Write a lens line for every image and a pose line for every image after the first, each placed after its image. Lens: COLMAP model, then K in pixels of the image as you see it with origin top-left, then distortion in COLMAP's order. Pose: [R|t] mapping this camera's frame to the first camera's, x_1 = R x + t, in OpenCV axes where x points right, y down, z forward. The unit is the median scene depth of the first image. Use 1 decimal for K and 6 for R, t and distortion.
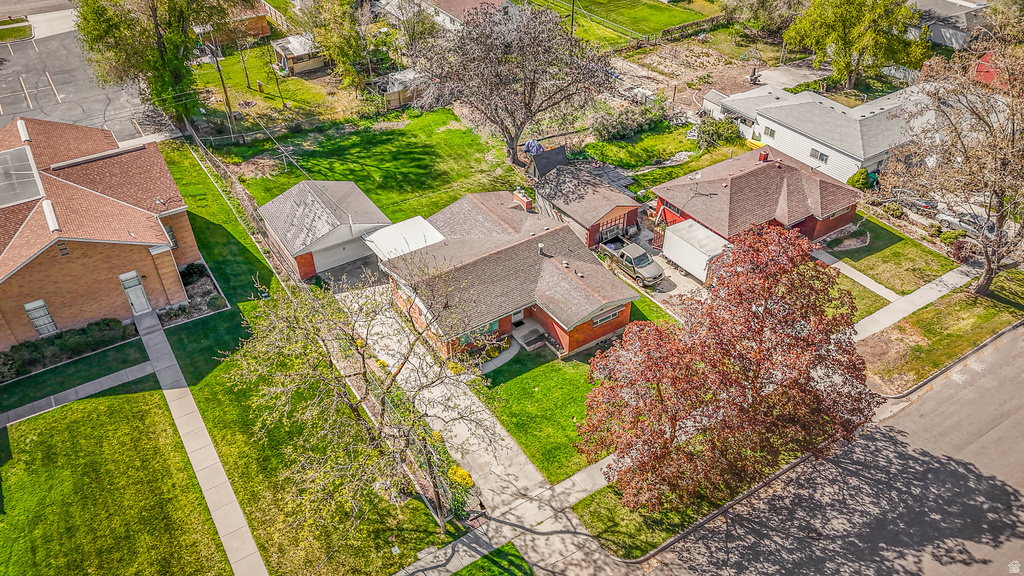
lens RADIAL K [[749.4, 0, 512.0], [0, 749.4, 288.0], [0, 0, 1]] dist [0.039716, -0.001289]
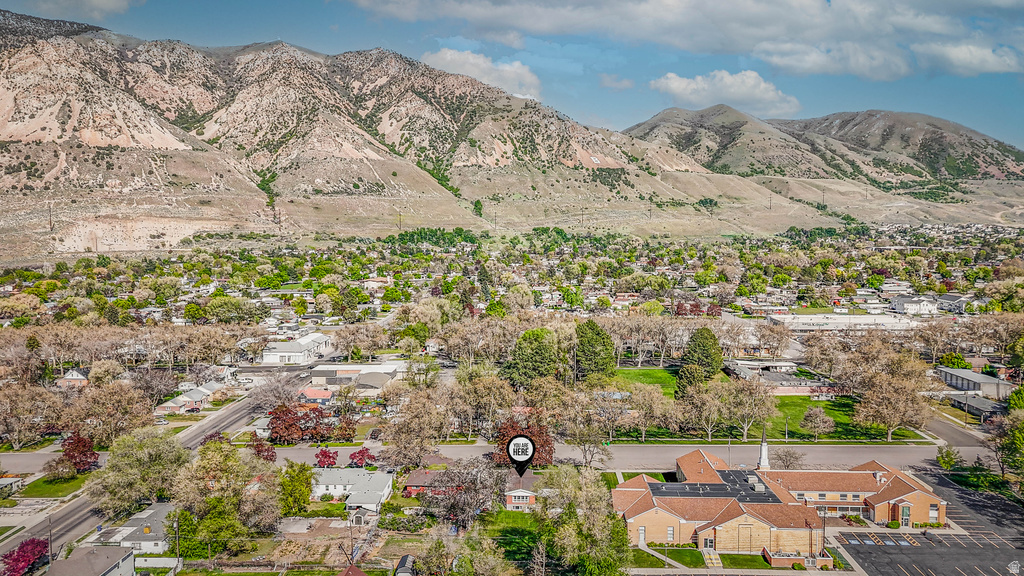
lens RADIAL K [[741.3, 0, 528.2], [0, 741.3, 291.1], [0, 0, 1]] dist [0.046793, -0.003487]
pose [[-0.827427, -0.028131, 0.560869, -1.906600], [0.352465, 0.751514, 0.557670, -2.623640], [-0.437189, 0.659117, -0.611907, 2.577344]]
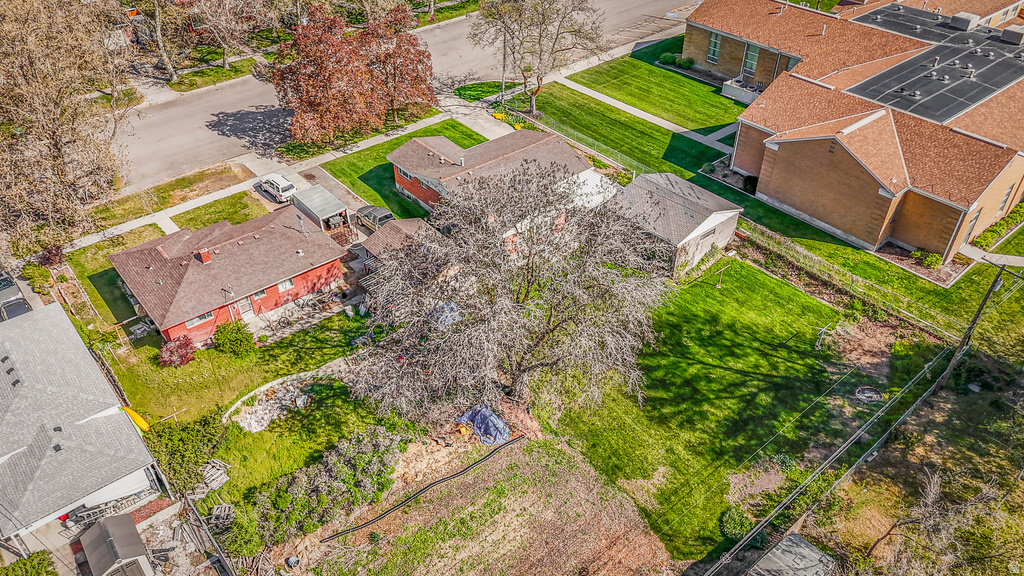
lens RADIAL K [[750.5, 0, 521.8], [0, 750.5, 312.4], [0, 0, 1]] dist [0.031365, -0.002738]
pose [[-0.991716, 0.085995, -0.095413, 0.081747], [-0.074180, 0.222986, 0.971995, -1.220237], [0.104862, 0.971021, -0.214760, 1.550632]]
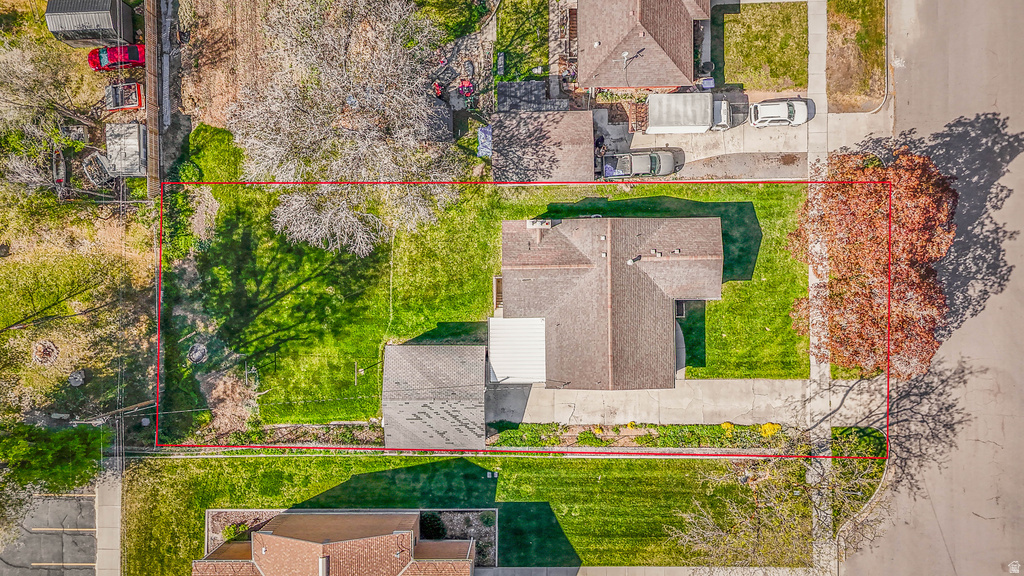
lens RADIAL K [[741.3, 0, 528.2], [0, 741.3, 291.1], [0, 0, 1]] dist [0.046793, -0.003487]
pose [[0.537165, -0.843435, -0.008460, -0.066479], [0.542120, 0.337545, 0.769525, -0.956347], [-0.646189, -0.417948, 0.638560, 0.412002]]
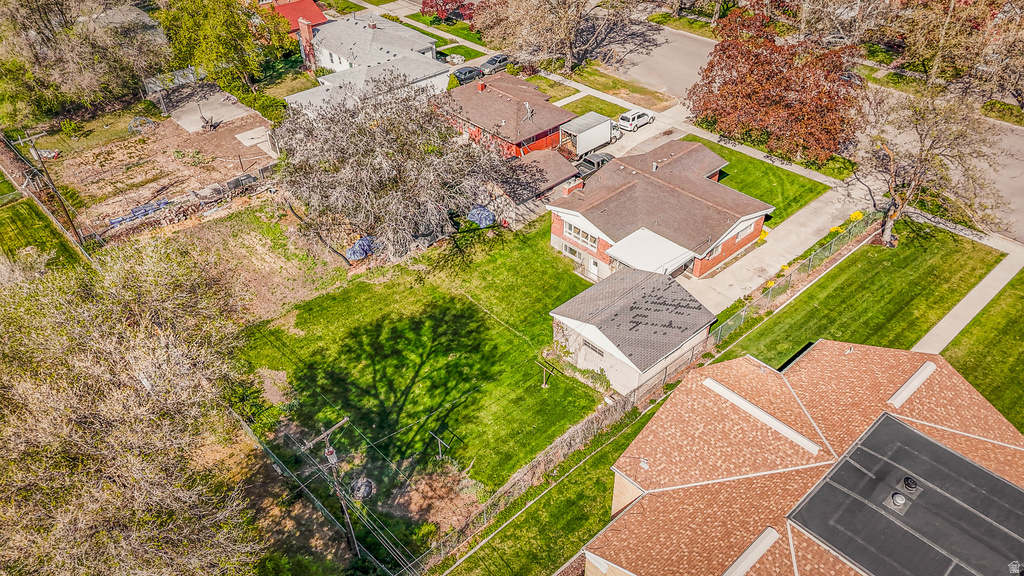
lens RADIAL K [[762.0, 0, 512.0], [0, 762.0, 288.0], [0, 0, 1]] dist [0.044933, -0.004145]
pose [[-0.171325, -0.593999, 0.786011, -1.036930], [0.612167, 0.560923, 0.557330, -0.794807], [-0.771945, 0.576654, 0.267527, 0.987480]]
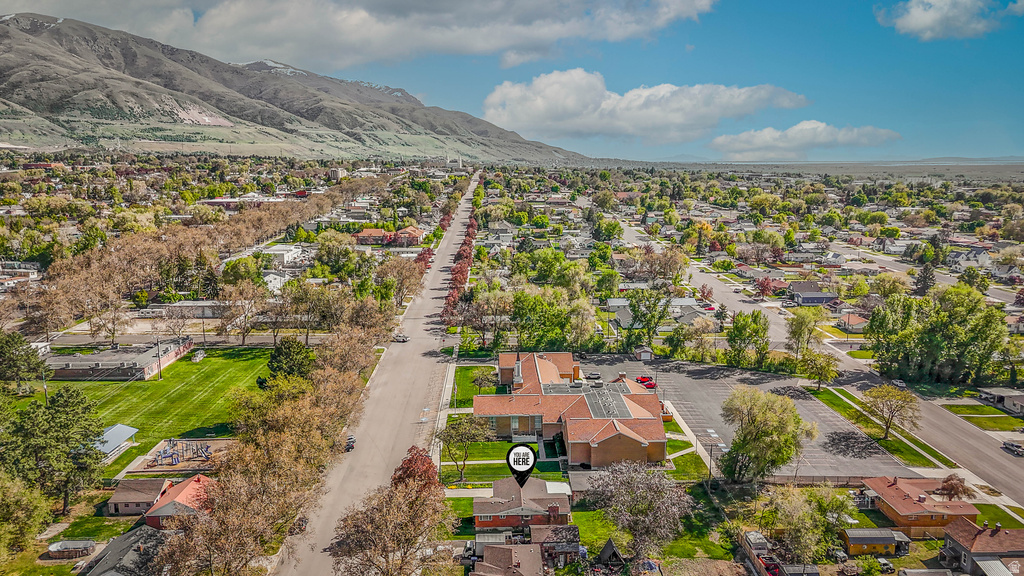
lens RADIAL K [[741.3, 0, 528.2], [0, 741.3, 291.1], [0, 0, 1]] dist [0.046793, -0.003487]
pose [[-0.493082, 0.162341, -0.854702, 2.109744], [-0.536389, 0.716756, 0.445586, -1.745897], [0.684950, 0.678163, -0.266342, 1.256494]]
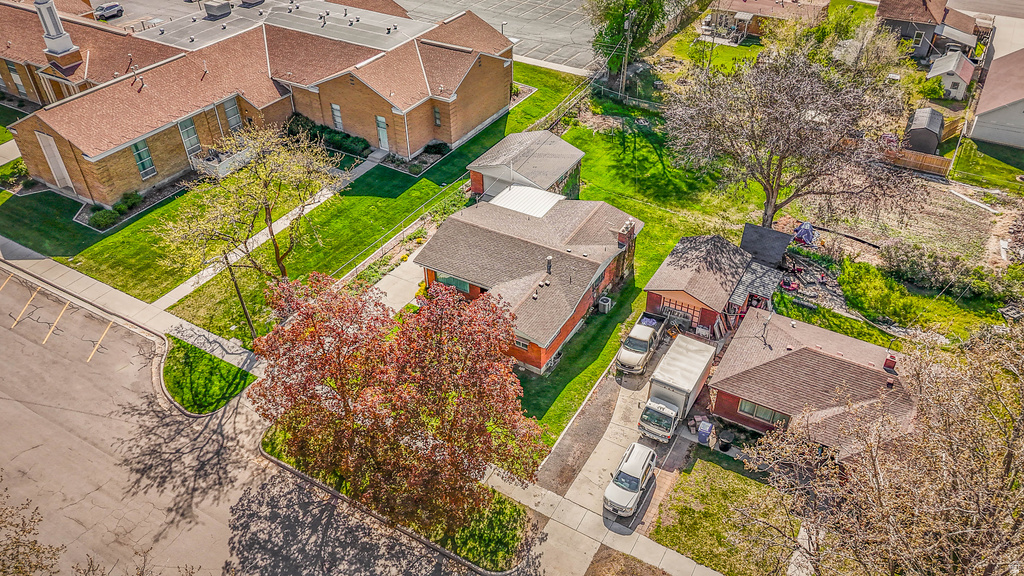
lens RADIAL K [[741.3, 0, 528.2], [0, 741.3, 291.1], [0, 0, 1]] dist [0.046793, -0.003487]
pose [[0.462843, 0.550647, -0.694668, 0.763217], [-0.545568, 0.794610, 0.266367, -0.278515], [0.698664, 0.255702, 0.668195, 0.329767]]
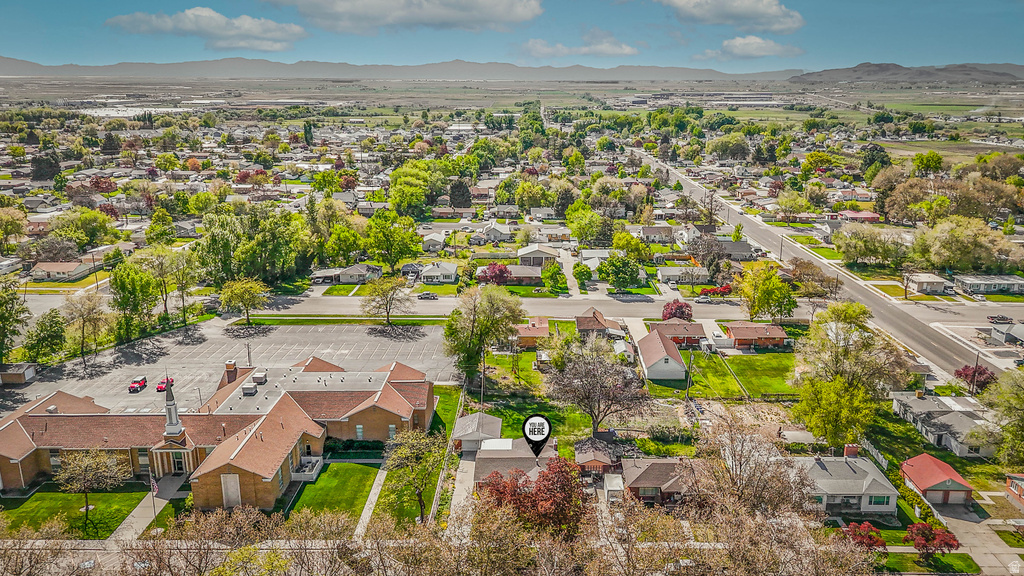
lens RADIAL K [[744.9, 0, 546.4], [0, 744.9, 288.1], [0, 0, 1]] dist [0.054854, 0.000105]
pose [[0.846898, 0.152997, -0.509270, 1.137616], [-0.338198, 0.894030, -0.293824, 0.130315], [0.410349, 0.421073, 0.808895, -1.018552]]
